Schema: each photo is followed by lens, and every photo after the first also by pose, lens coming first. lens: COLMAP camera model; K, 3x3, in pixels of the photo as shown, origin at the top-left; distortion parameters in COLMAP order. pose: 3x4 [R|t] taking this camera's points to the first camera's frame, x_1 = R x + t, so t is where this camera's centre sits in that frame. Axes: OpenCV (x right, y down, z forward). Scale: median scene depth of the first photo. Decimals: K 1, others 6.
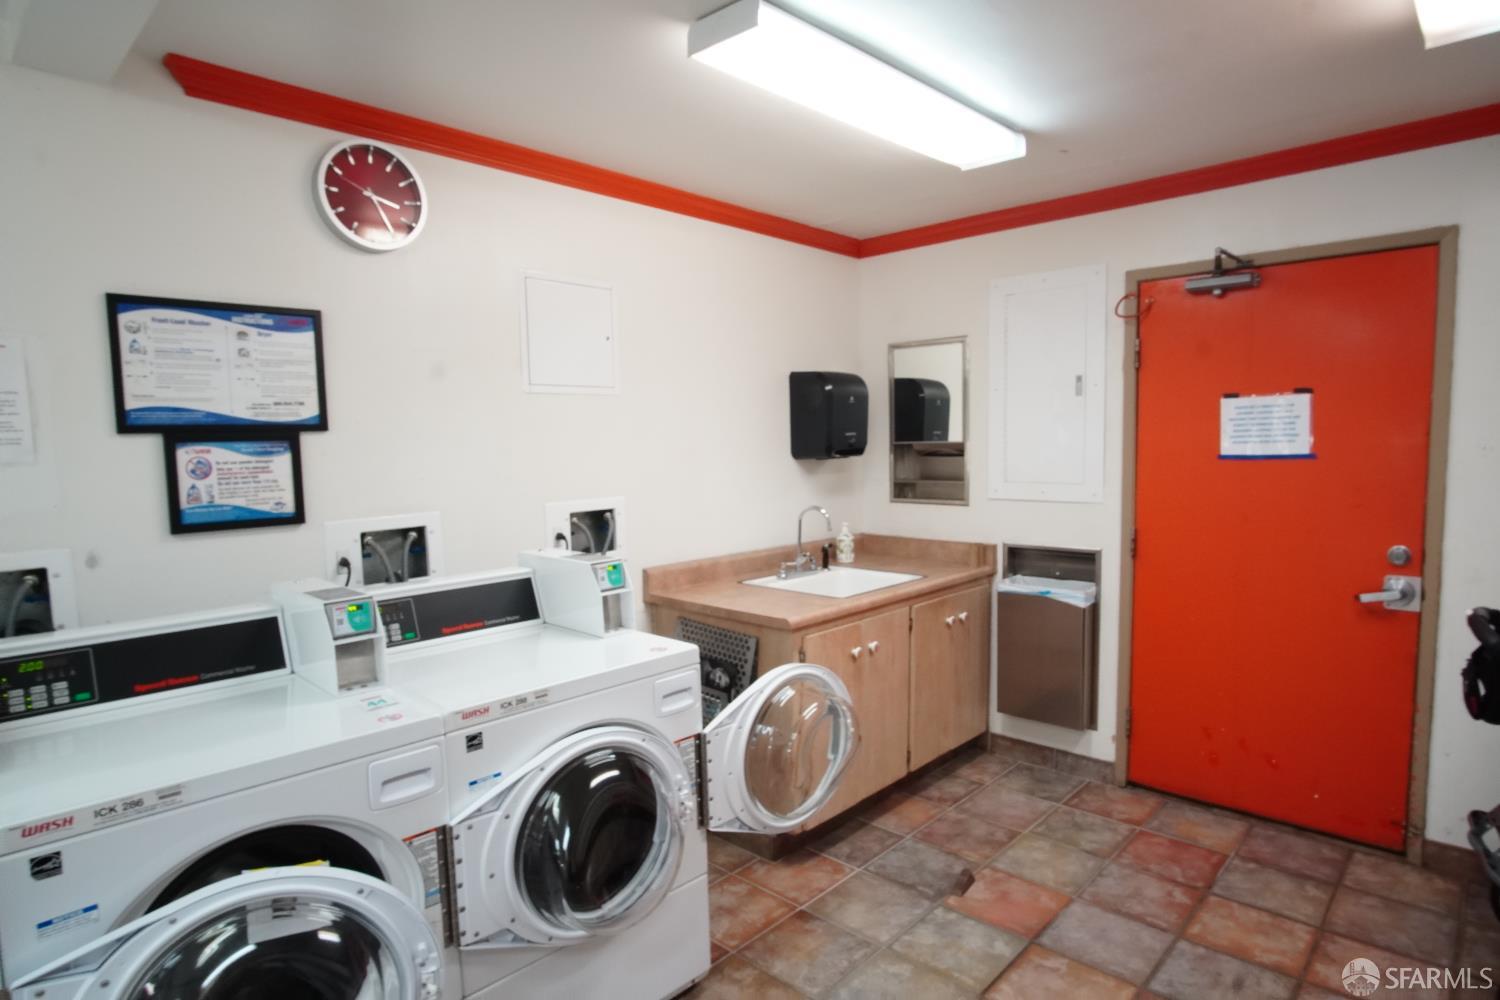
lens RADIAL K [[826.7, 0, 750.9], [0, 826.7, 498.3], [0, 0, 1]] dist [-0.022521, 0.001024]
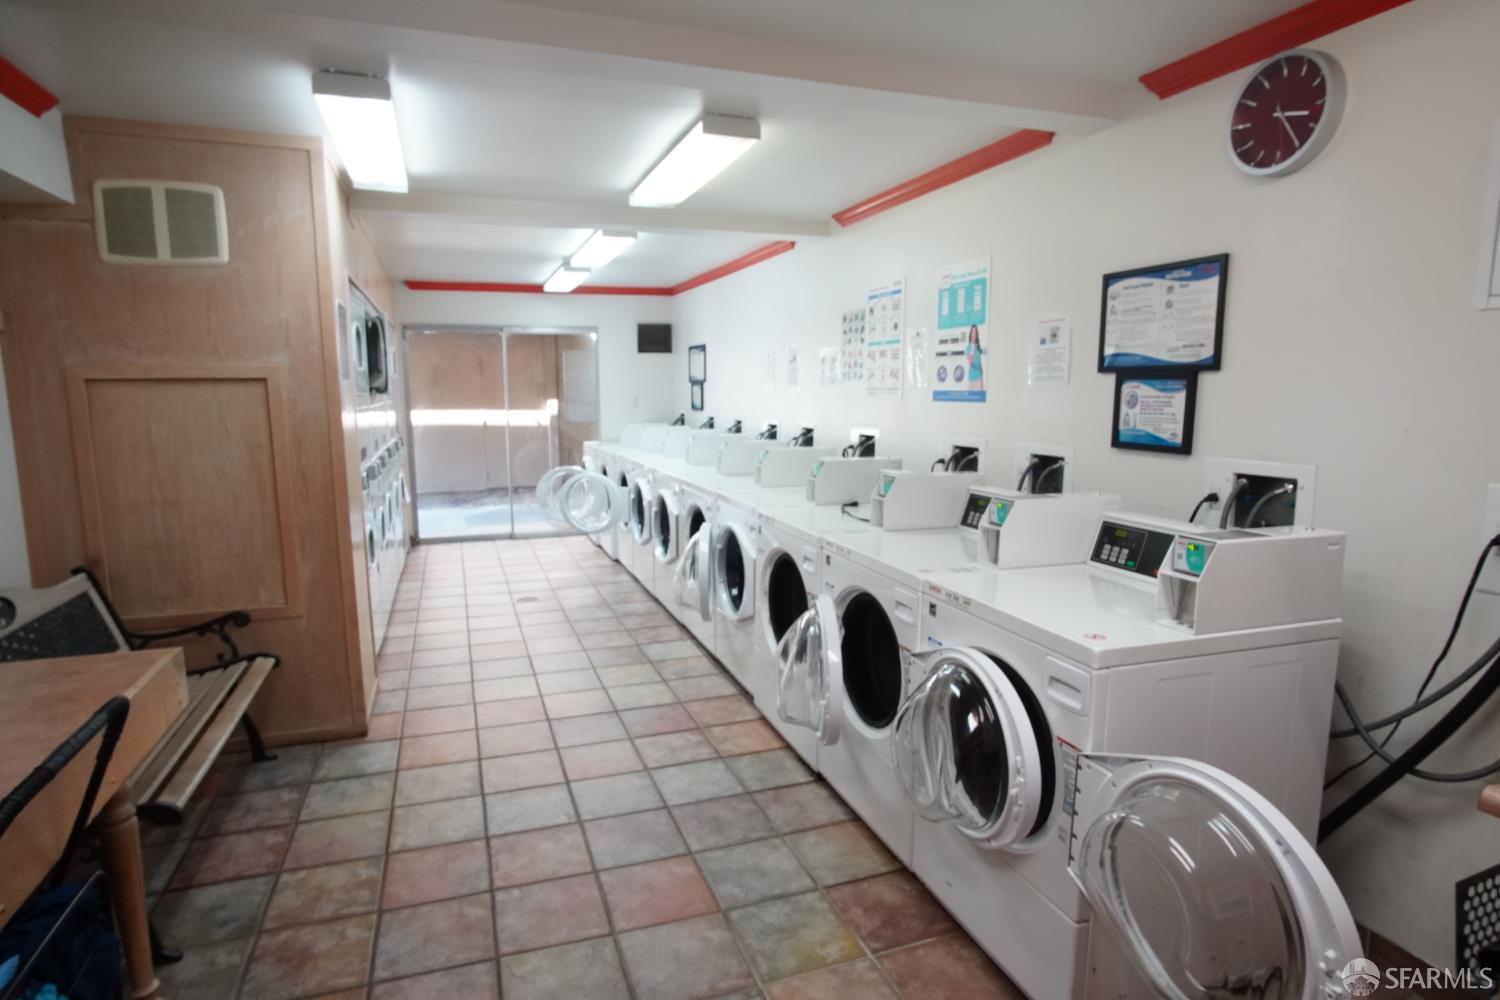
lens RADIAL K [[826.7, 0, 749.8], [0, 826.7, 509.2], [0, 0, 1]] dist [-0.022521, 0.001024]
pose [[-0.446791, 0.151755, -0.881674, 0.746609], [-0.057349, 0.978623, 0.197504, -0.086804], [0.892798, 0.138806, -0.428537, 1.006897]]
